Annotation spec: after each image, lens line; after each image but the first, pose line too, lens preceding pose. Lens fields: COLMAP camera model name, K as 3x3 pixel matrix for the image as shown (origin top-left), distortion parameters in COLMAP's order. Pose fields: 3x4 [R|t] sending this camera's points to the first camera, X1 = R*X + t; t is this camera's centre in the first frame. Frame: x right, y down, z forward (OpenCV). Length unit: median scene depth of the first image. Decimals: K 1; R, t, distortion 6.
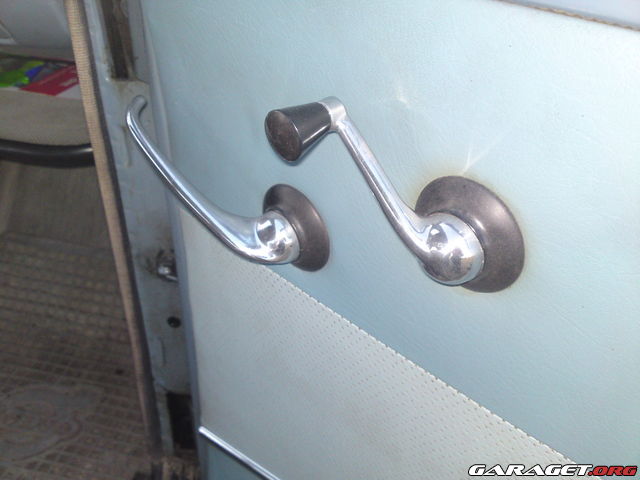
lens RADIAL K [[636.1, 0, 320.0], [0, 636.1, 240.0], [0, 0, 1]] dist [0.067759, -0.199468]
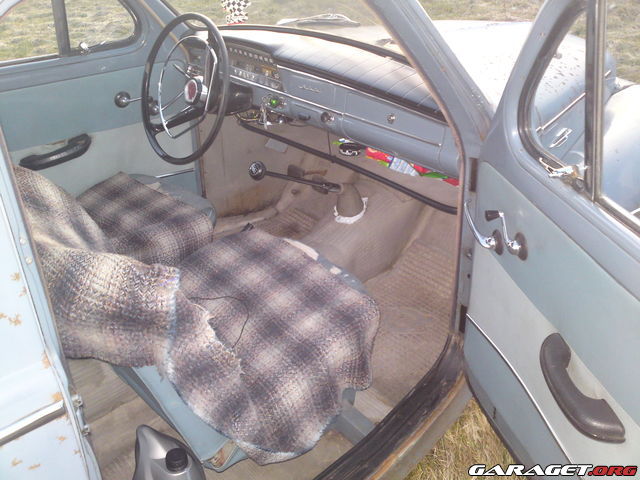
lens RADIAL K [[636.1, 0, 320.0], [0, 636.1, 240.0], [0, 0, 1]] dist [0.067759, -0.199468]
pose [[0.795830, 0.236385, -0.557474, 0.510486], [-0.287185, 0.957868, -0.003811, 0.118551], [0.533085, 0.163131, 0.830186, -1.112671]]
